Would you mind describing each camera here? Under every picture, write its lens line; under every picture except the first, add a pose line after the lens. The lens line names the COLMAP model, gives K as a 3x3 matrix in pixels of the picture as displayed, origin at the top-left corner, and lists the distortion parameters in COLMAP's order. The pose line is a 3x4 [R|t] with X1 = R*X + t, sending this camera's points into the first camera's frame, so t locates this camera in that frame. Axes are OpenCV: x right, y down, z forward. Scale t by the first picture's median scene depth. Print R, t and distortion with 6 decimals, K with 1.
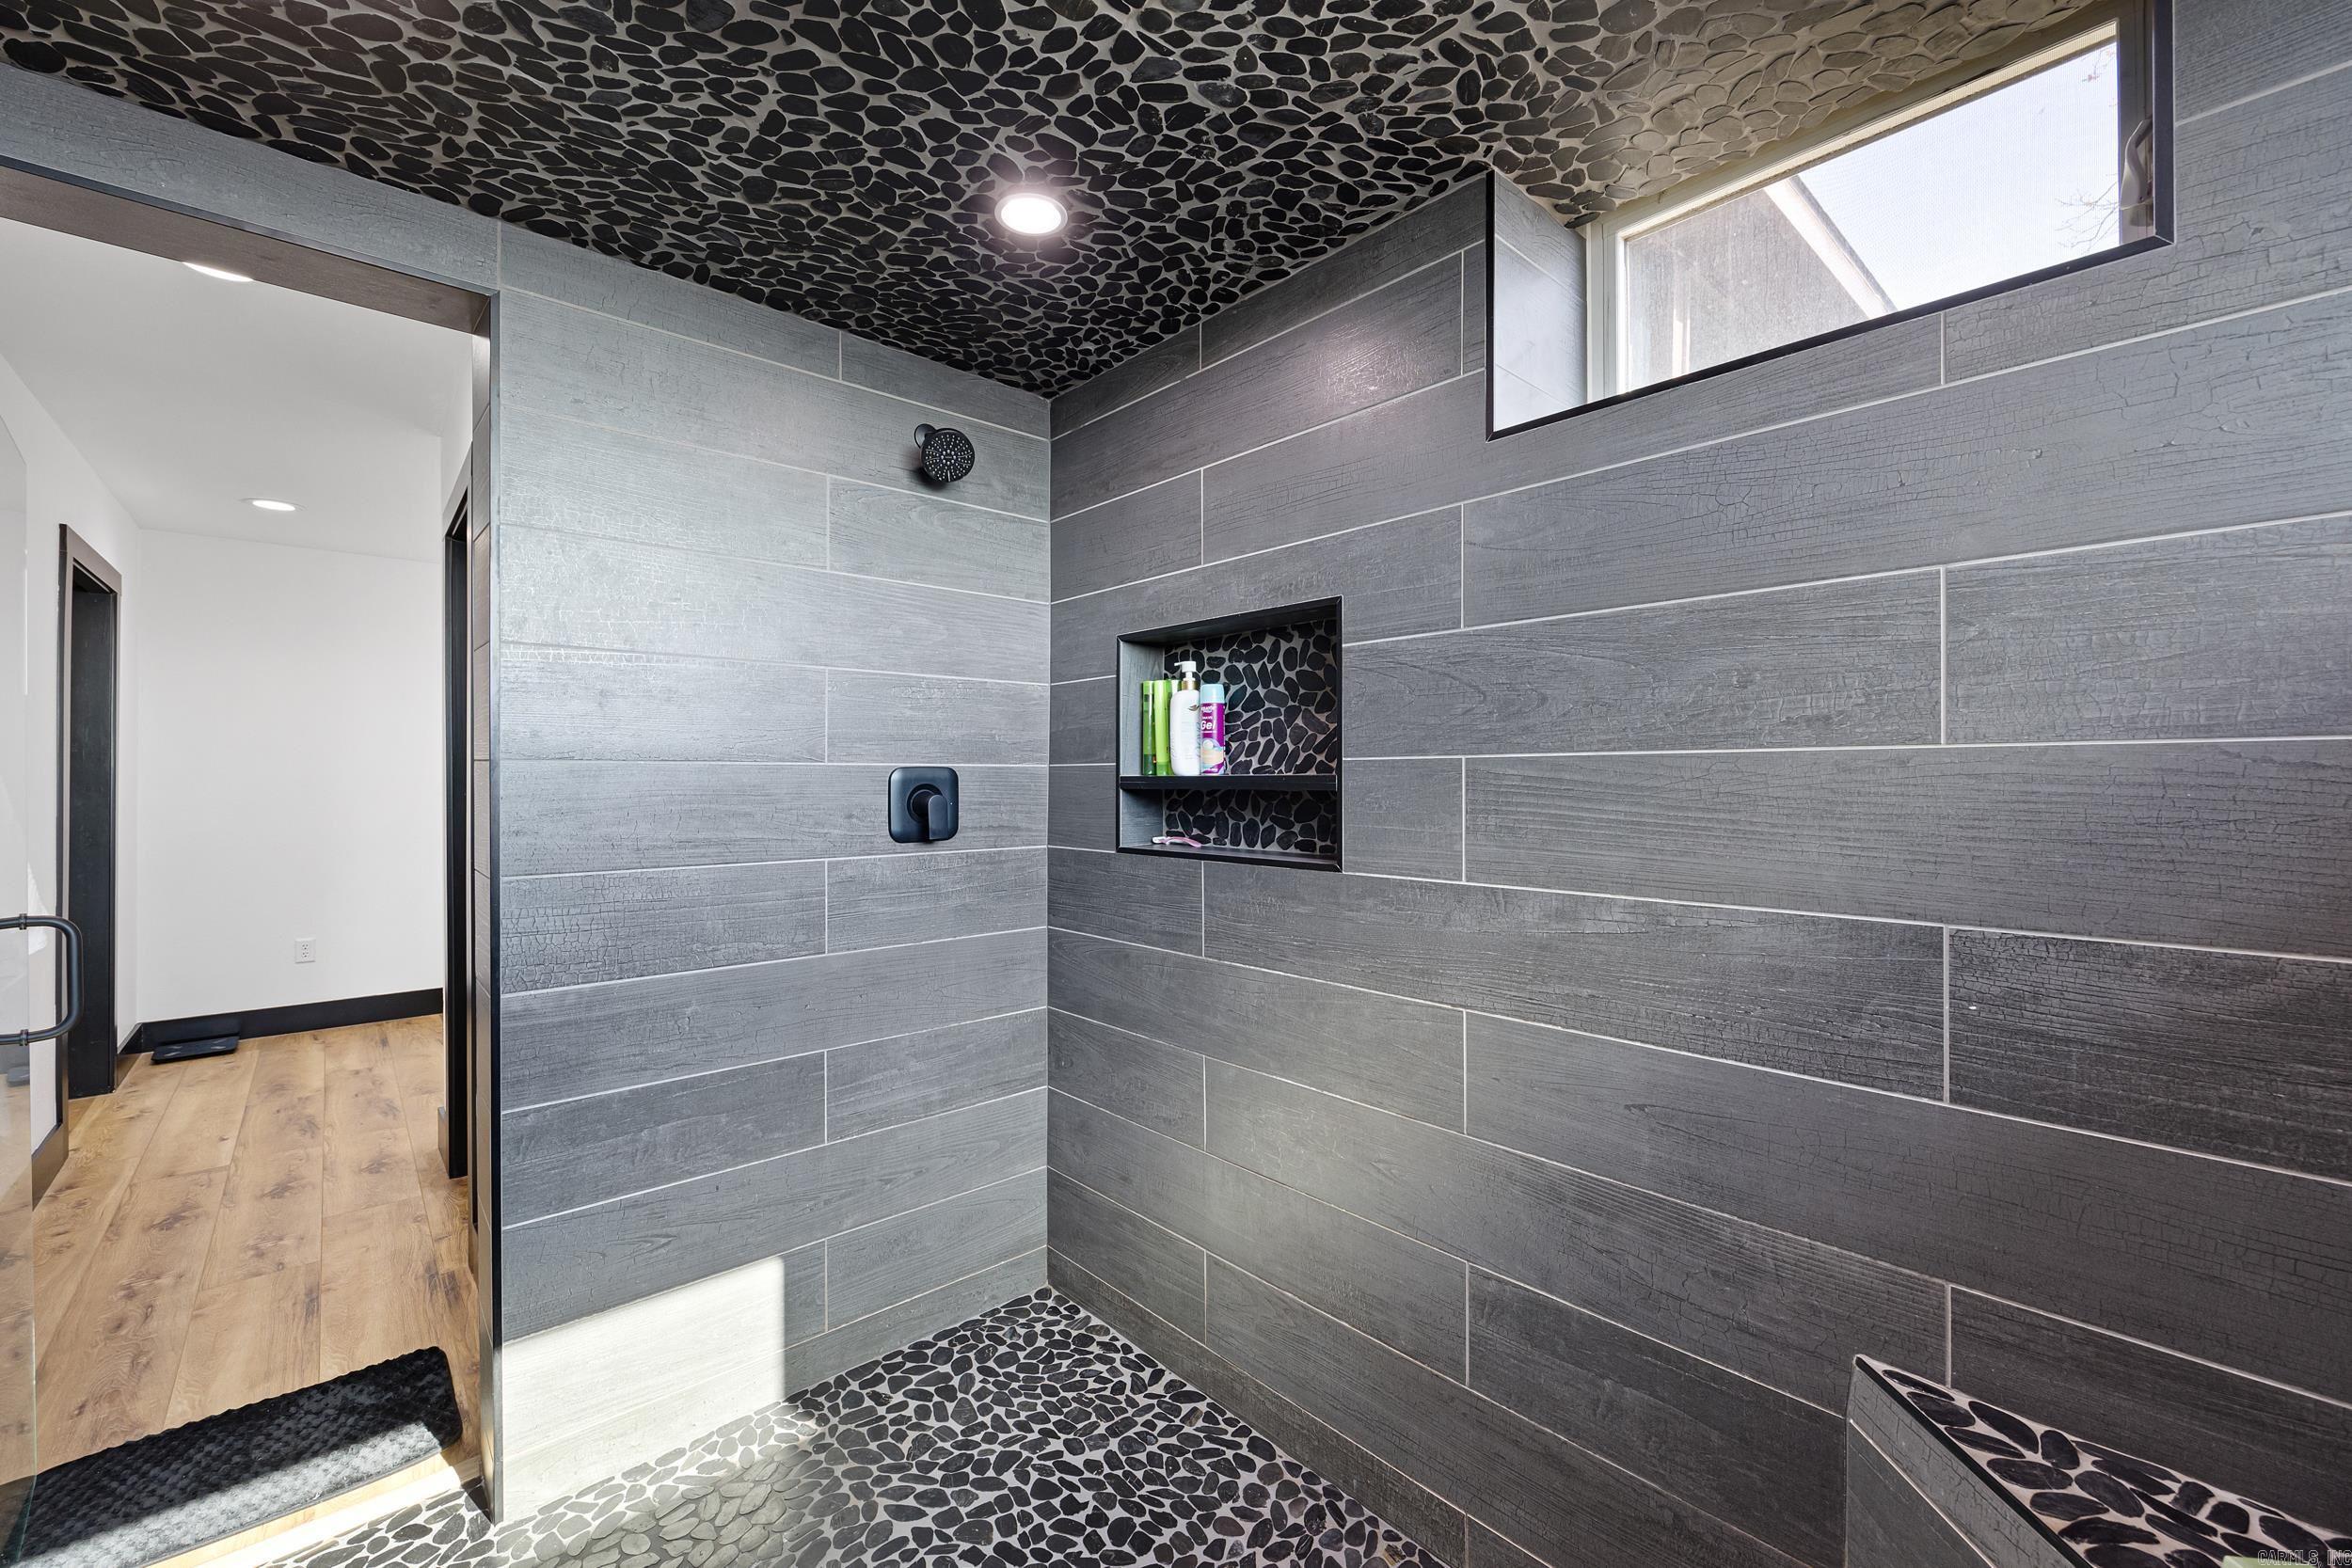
lens RADIAL K [[941.0, 0, 1168.0], [0, 941.0, 780.5], [0, 0, 1]] dist [-0.003428, 0.000846]
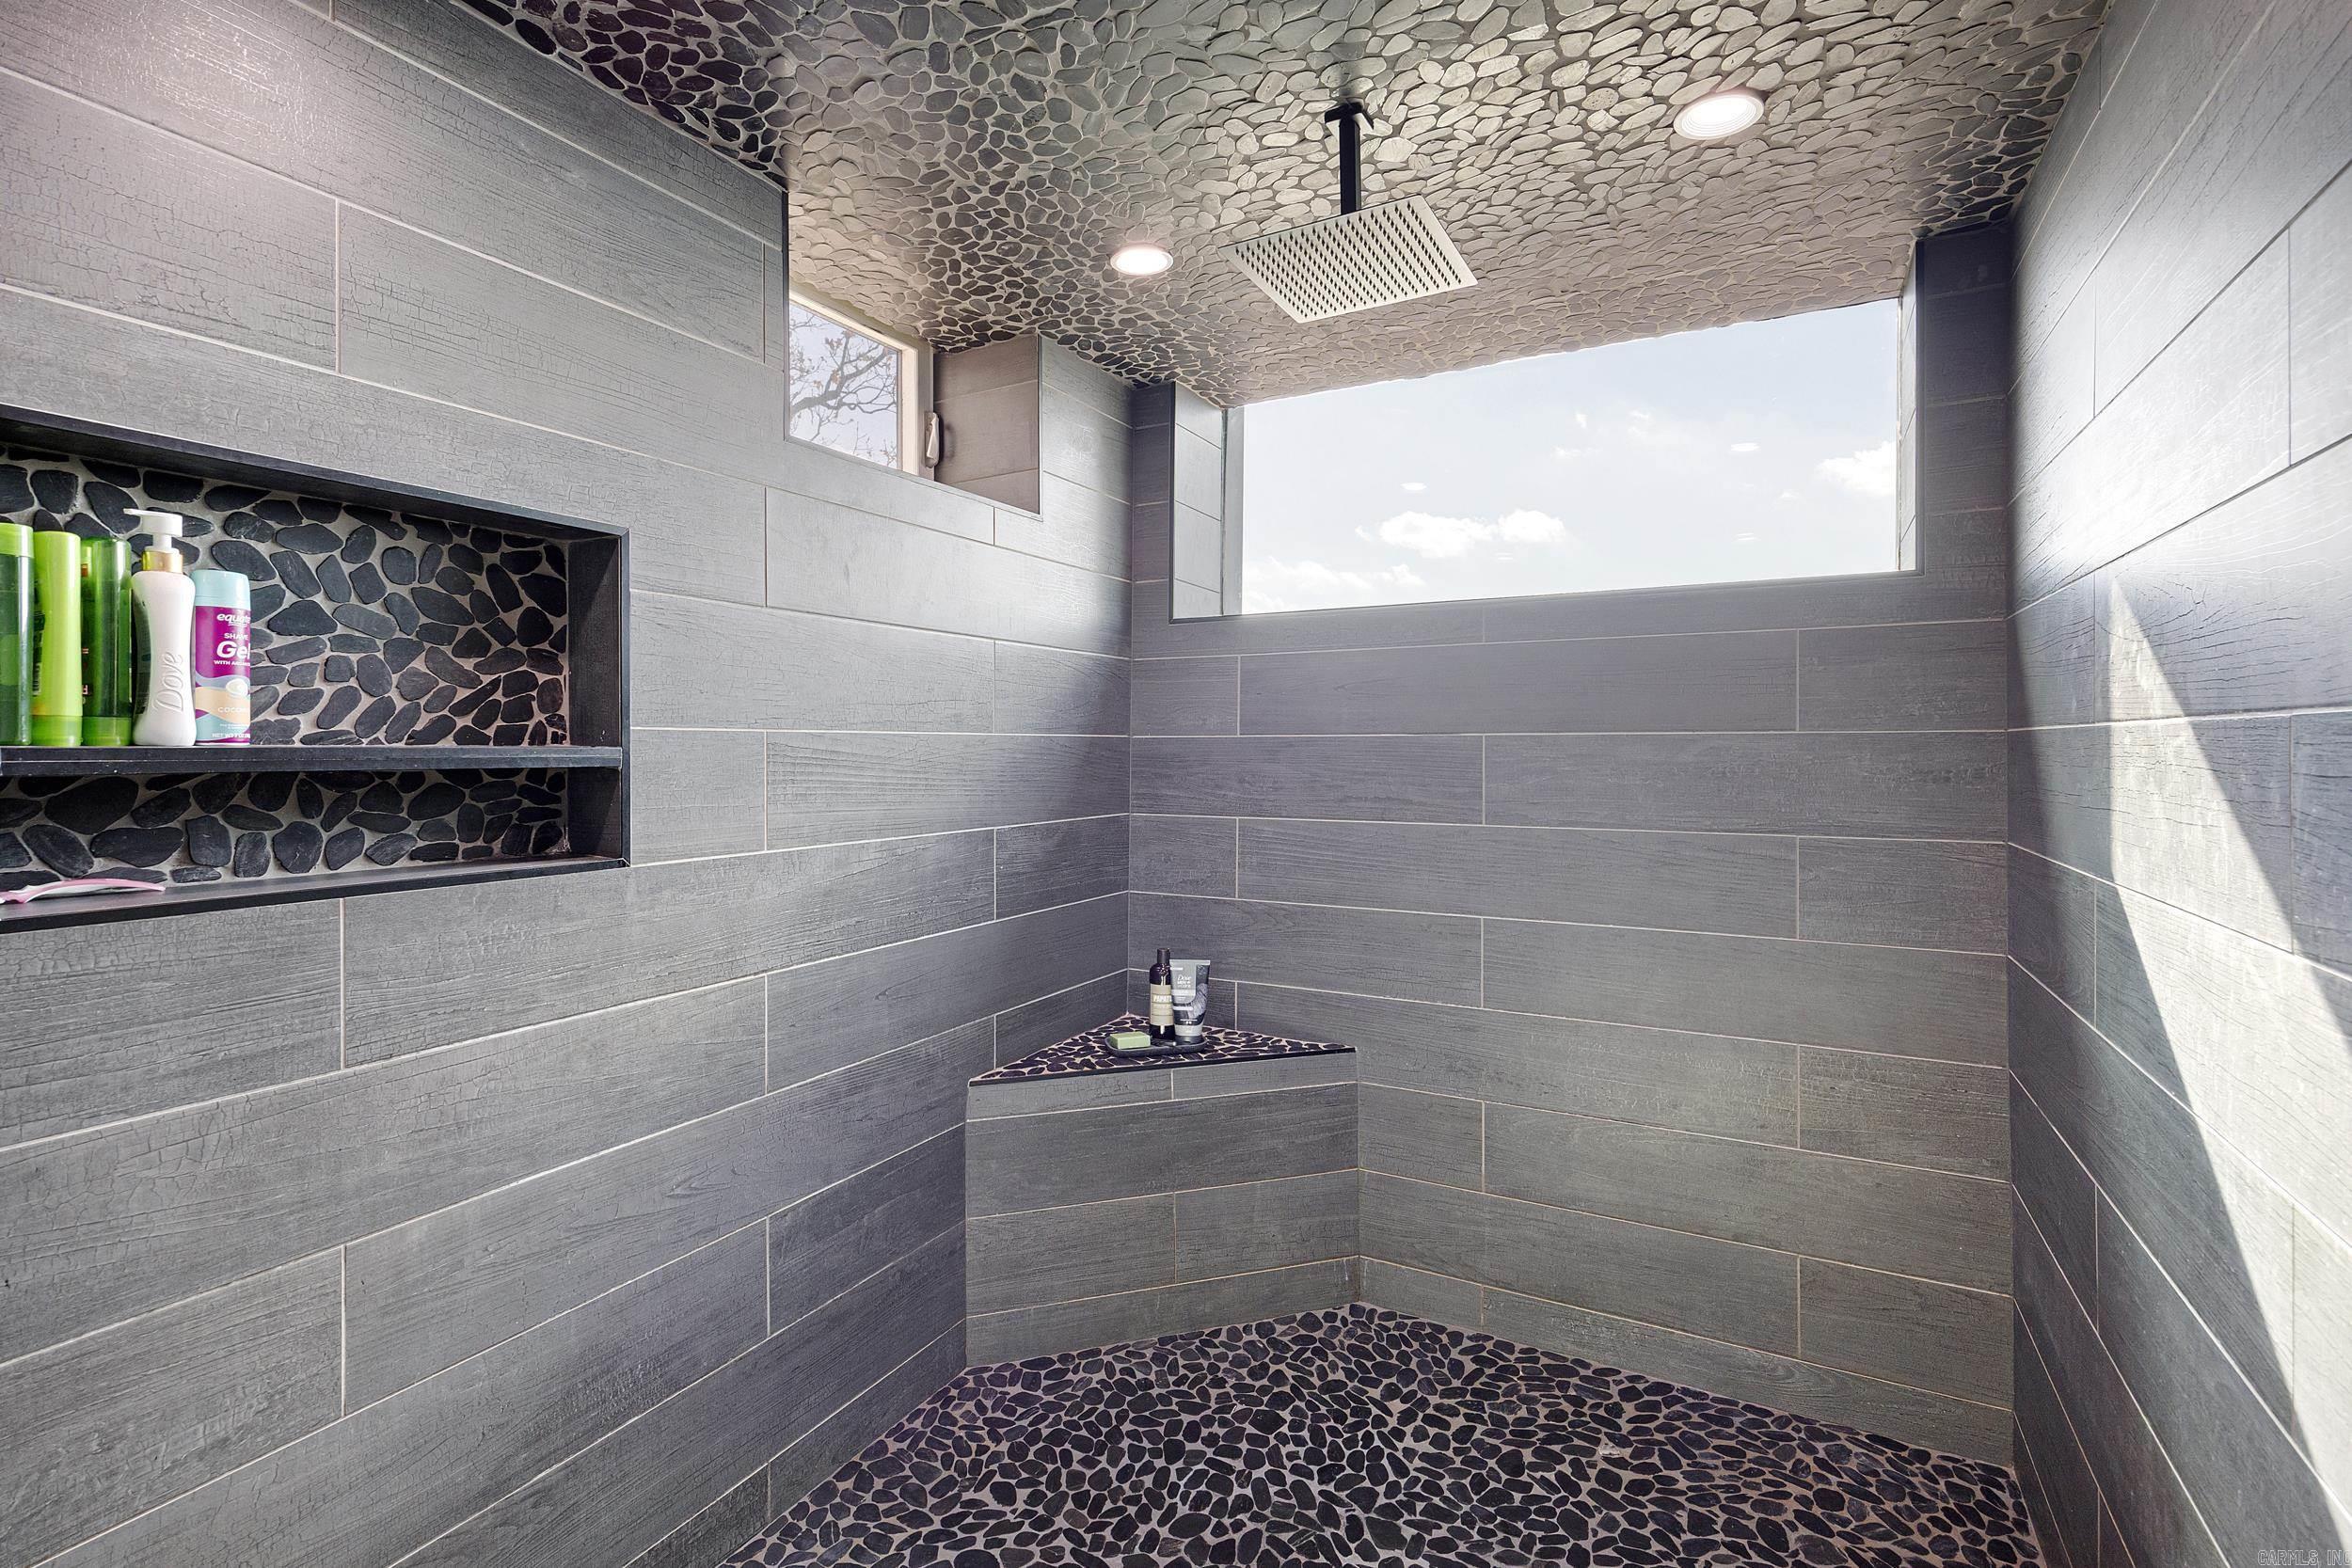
lens RADIAL K [[1082.2, 0, 1174.1], [0, 1082.2, 758.5], [0, 0, 1]] dist [-0.008855, -0.000577]
pose [[-0.336933, -0.001547, 0.941527, -0.751769], [0.009789, 0.999939, 0.005146, 0.003425], [-0.941478, 0.010950, -0.336897, 0.766239]]
